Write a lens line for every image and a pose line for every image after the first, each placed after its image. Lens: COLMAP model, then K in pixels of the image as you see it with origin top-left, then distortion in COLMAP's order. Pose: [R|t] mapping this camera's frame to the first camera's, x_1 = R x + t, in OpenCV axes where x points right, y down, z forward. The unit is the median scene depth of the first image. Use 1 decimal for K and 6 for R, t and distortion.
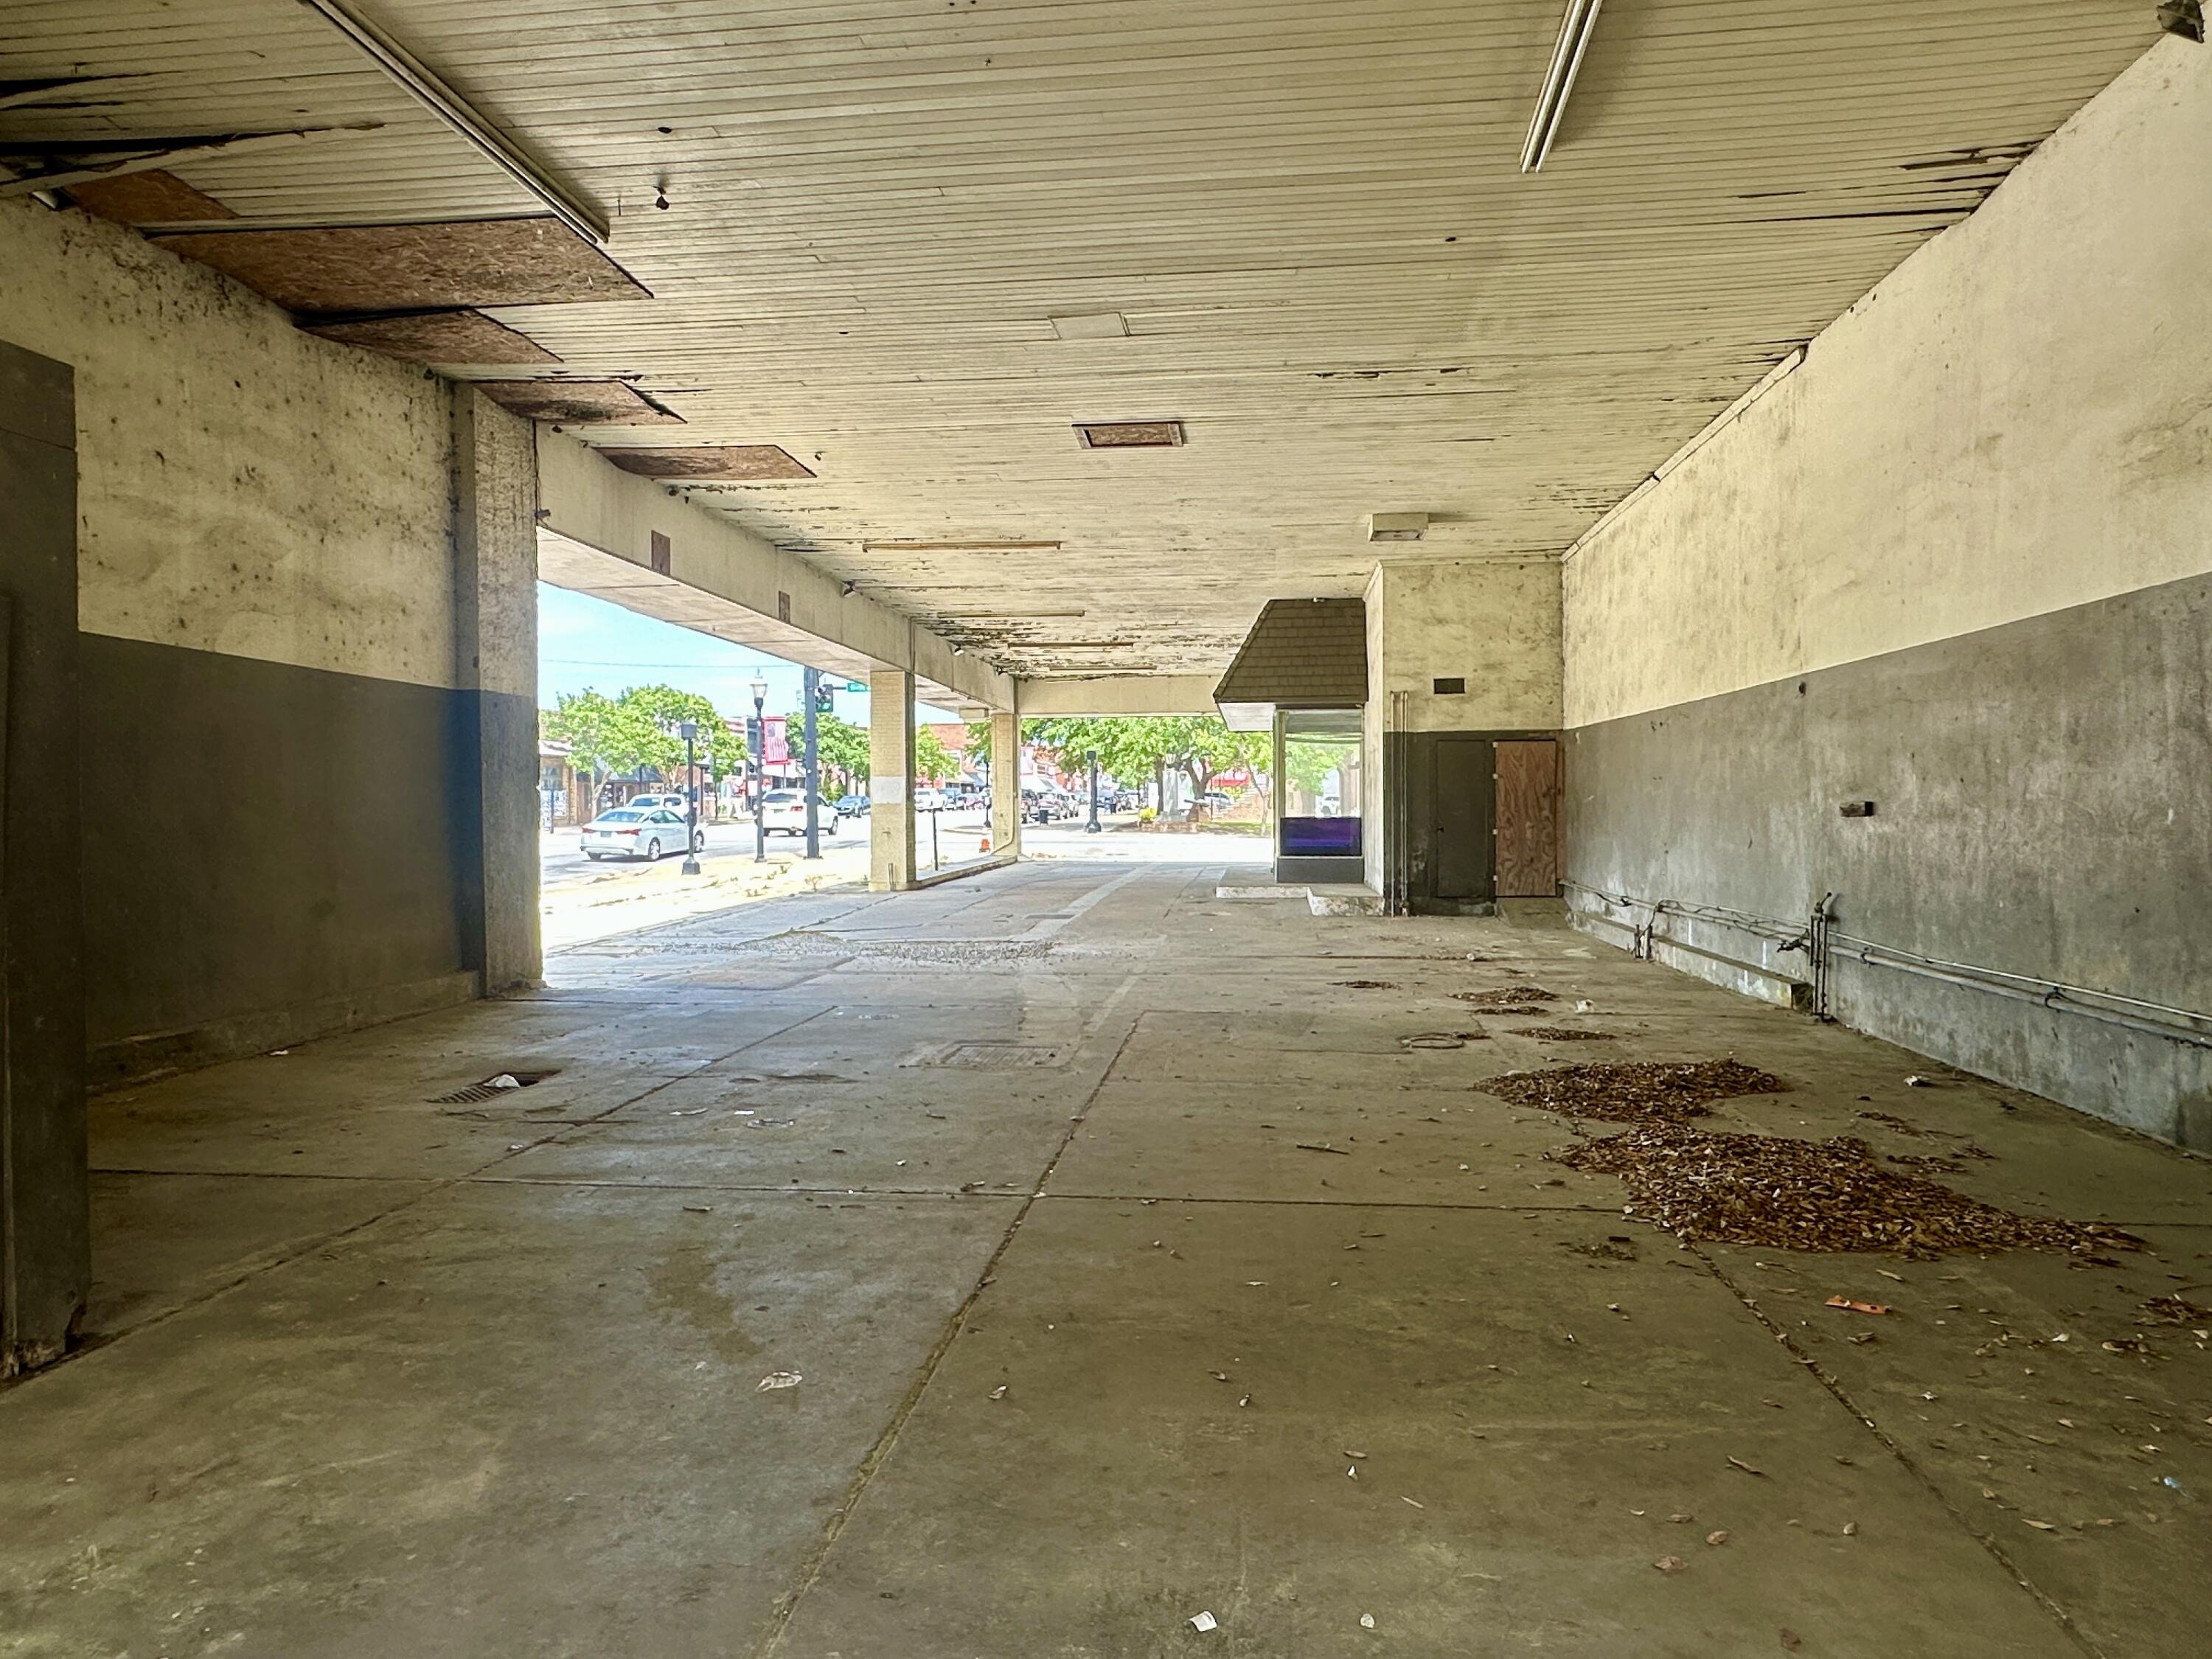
lens RADIAL K [[1422.0, 0, 1106.0], [0, 1422.0, 829.5], [0, 0, 1]] dist [-0.000959, -0.004272]
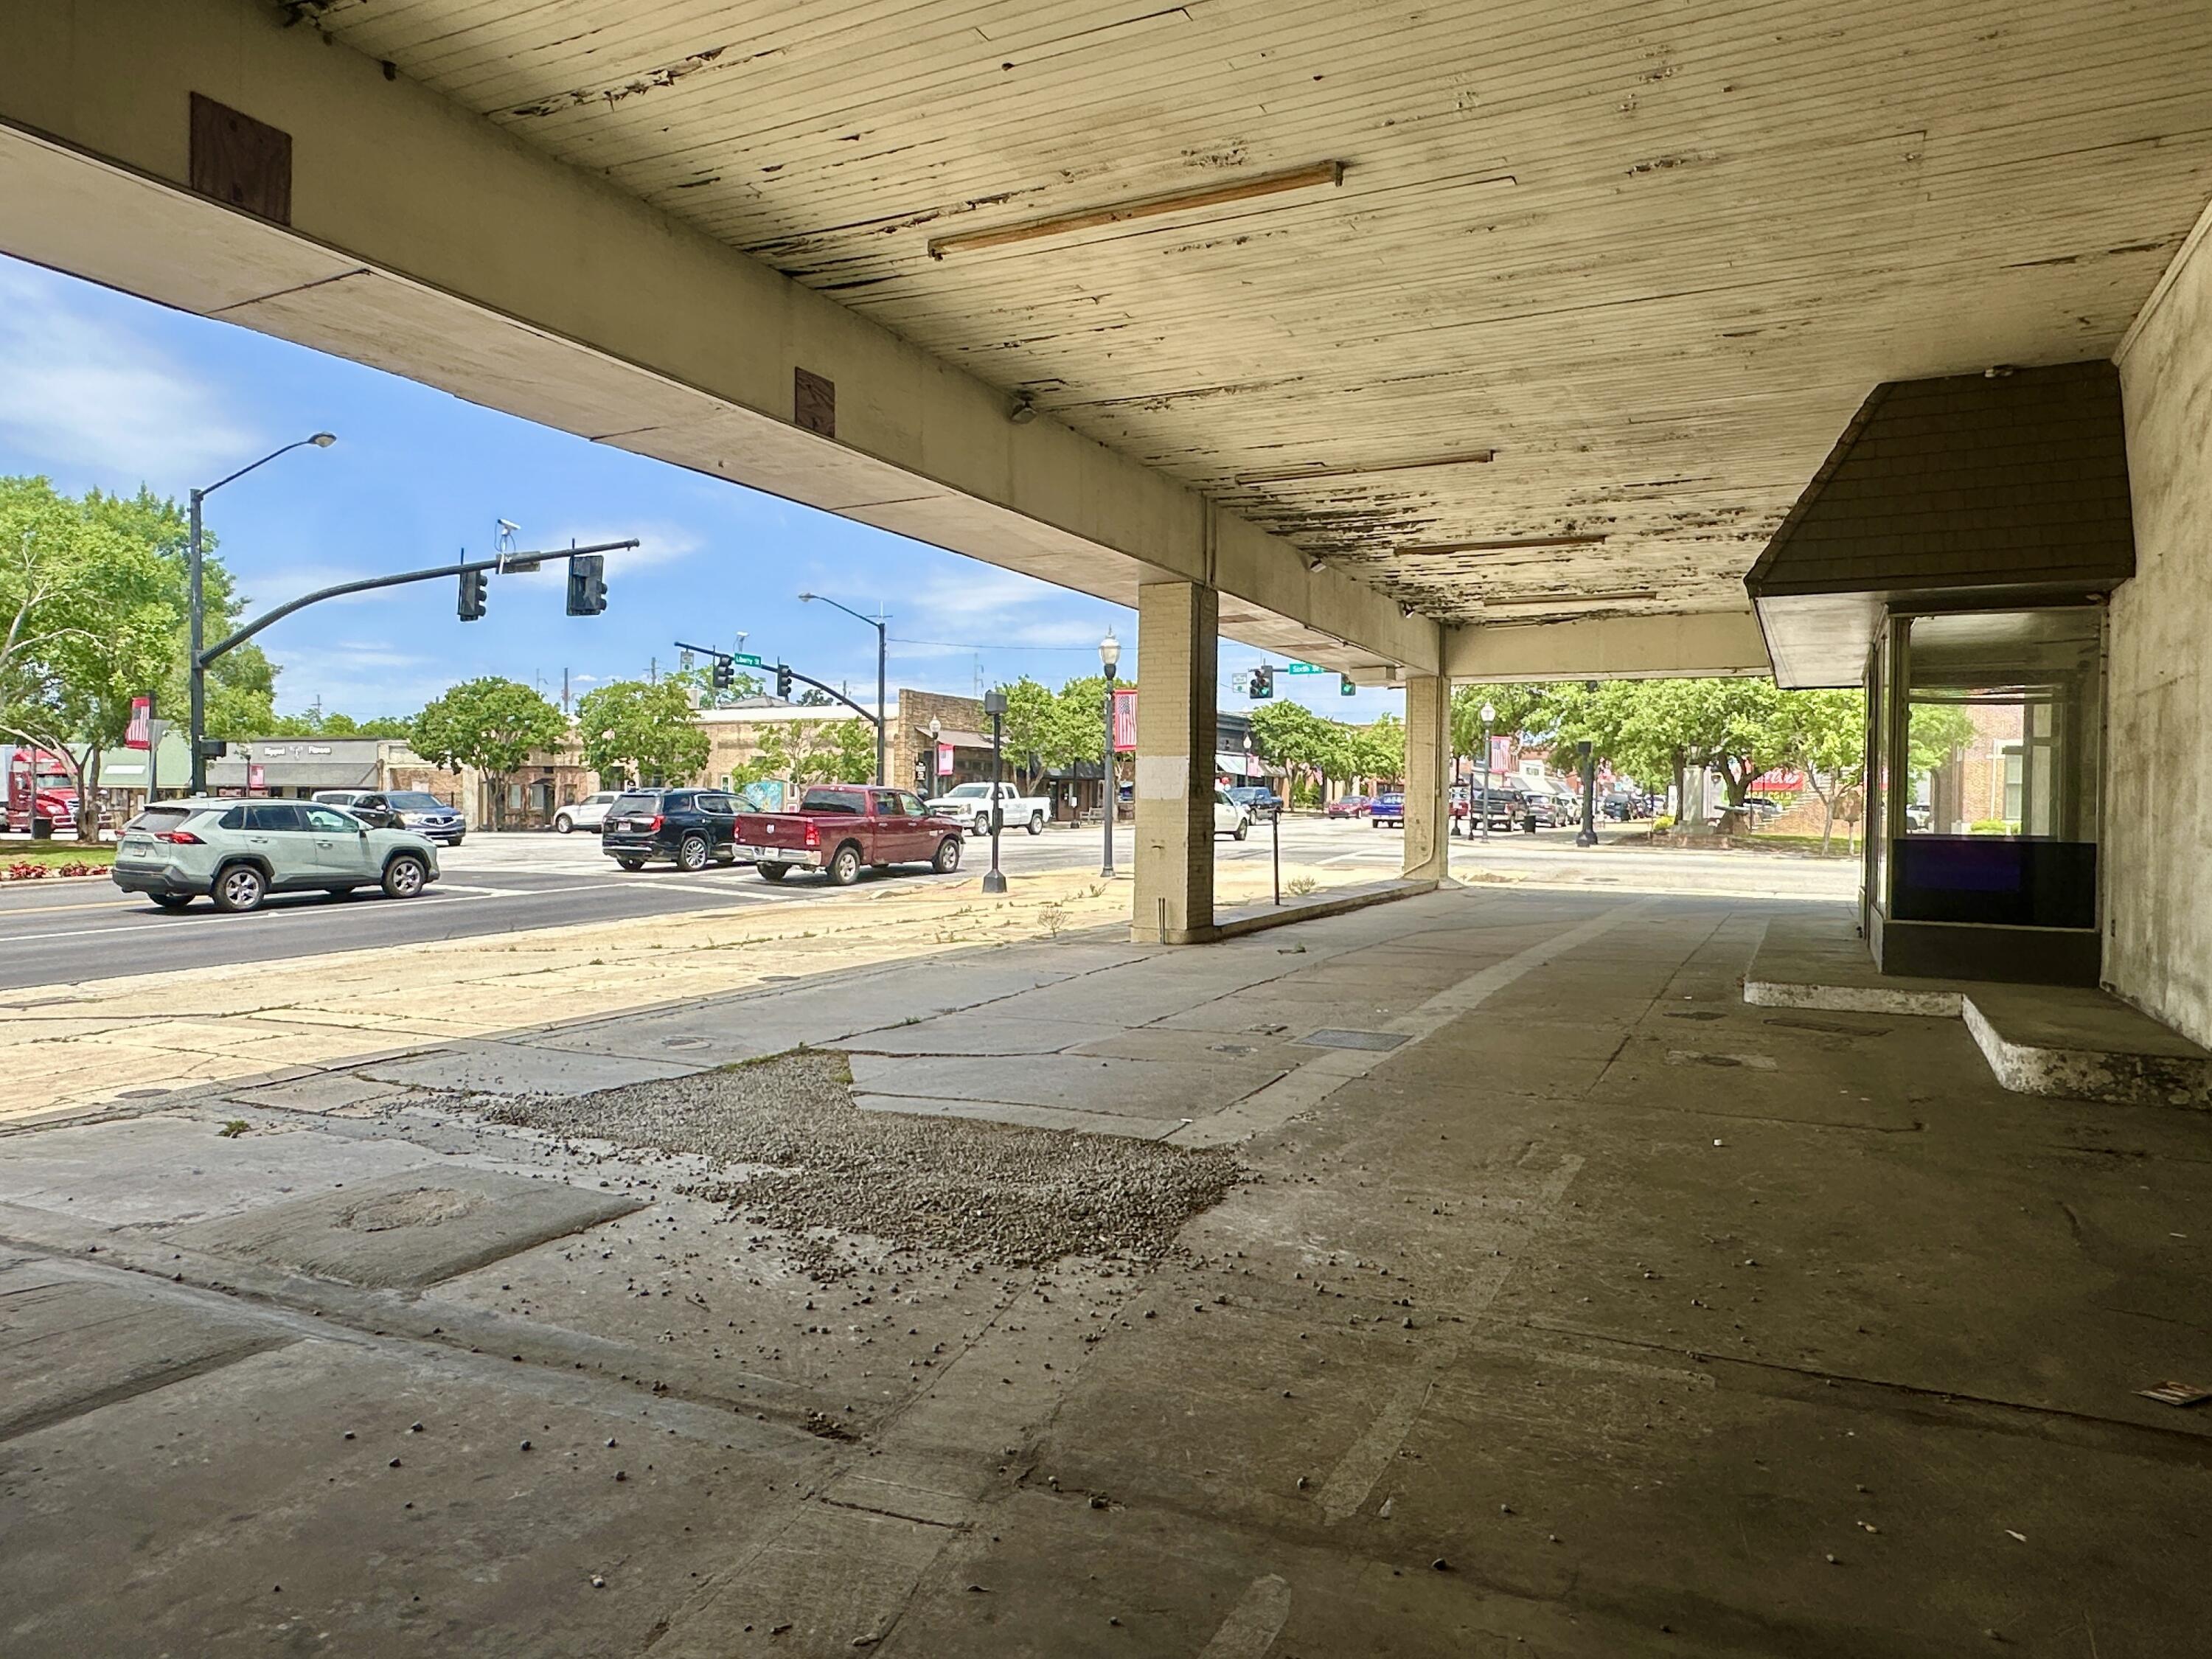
lens RADIAL K [[1422.0, 0, 1106.0], [0, 1422.0, 829.5], [0, 0, 1]] dist [-0.000959, -0.004272]
pose [[0.937850, 0.020760, -0.346420, 0.034303], [-0.021468, 0.999768, 0.001792, -0.005807], [0.346377, 0.005756, 0.938078, 0.398899]]
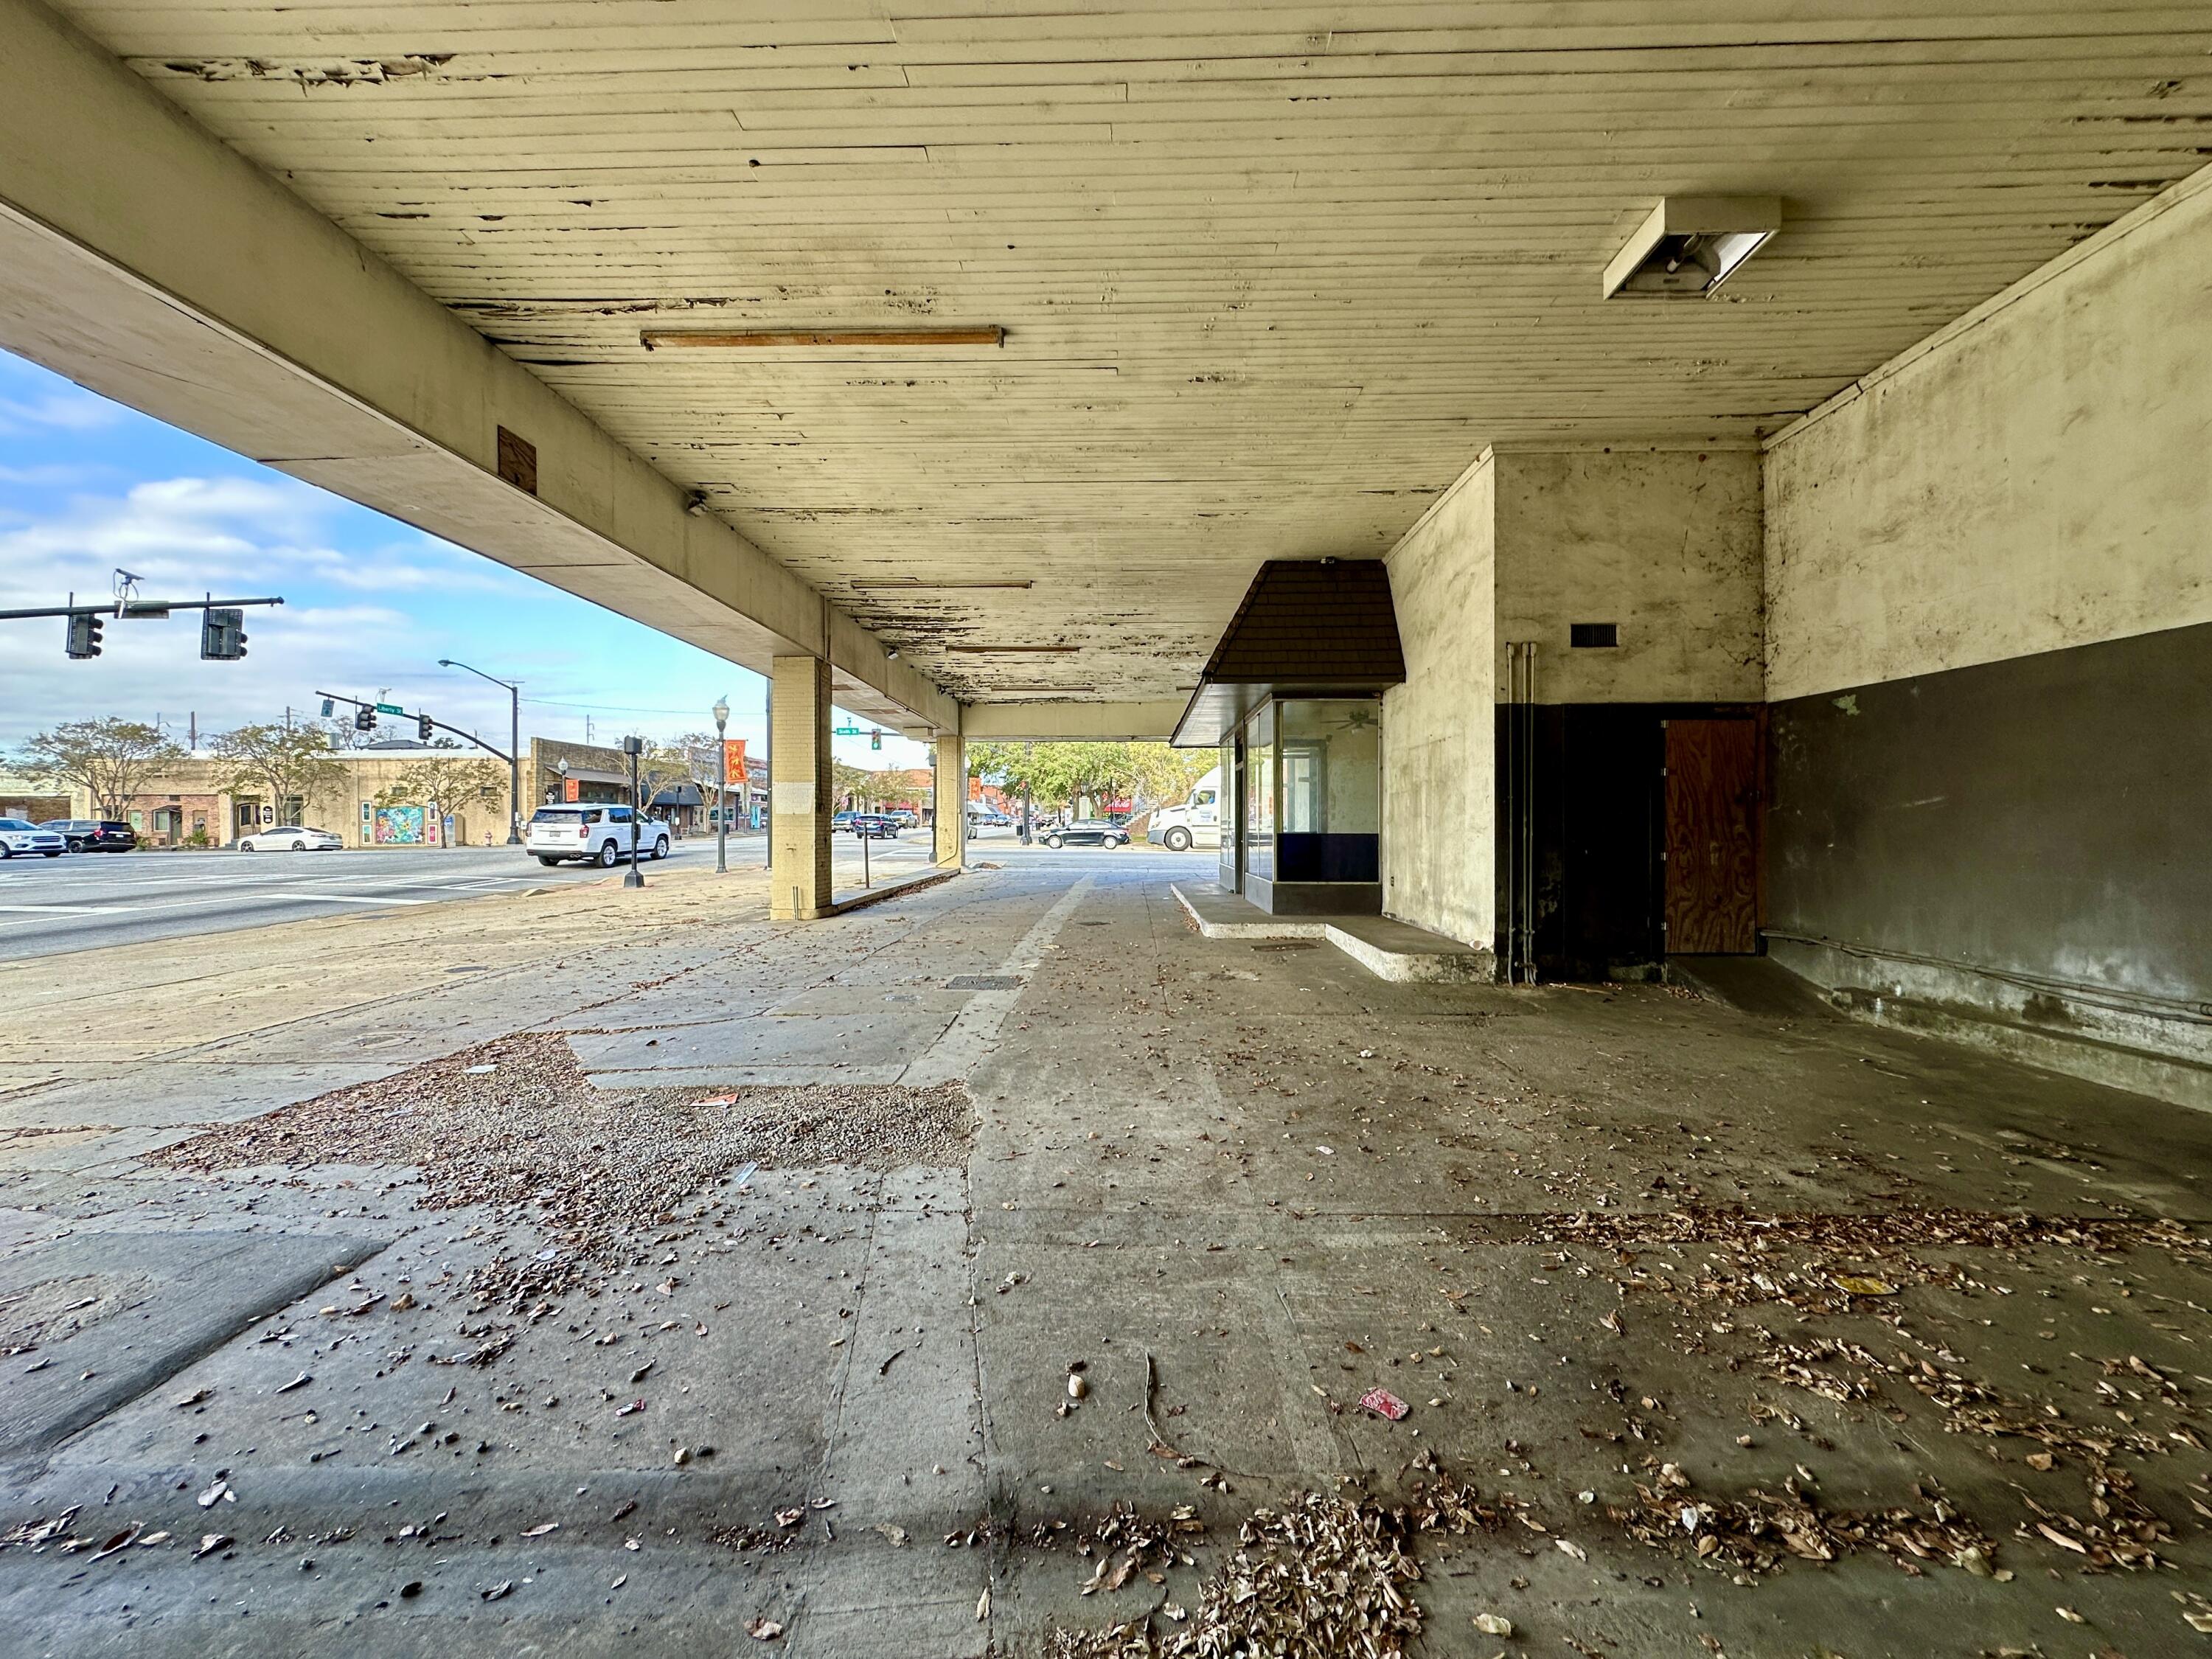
lens RADIAL K [[883.8, 0, 1106.0], [0, 883.8, 829.5], [0, 0, 1]] dist [-0.002410, 0.000316]
pose [[0.996204, 0.004898, 0.086911, -0.014759], [-0.003826, 0.999915, -0.012497, -0.003345], [-0.086965, 0.012117, 0.996138, 0.444492]]
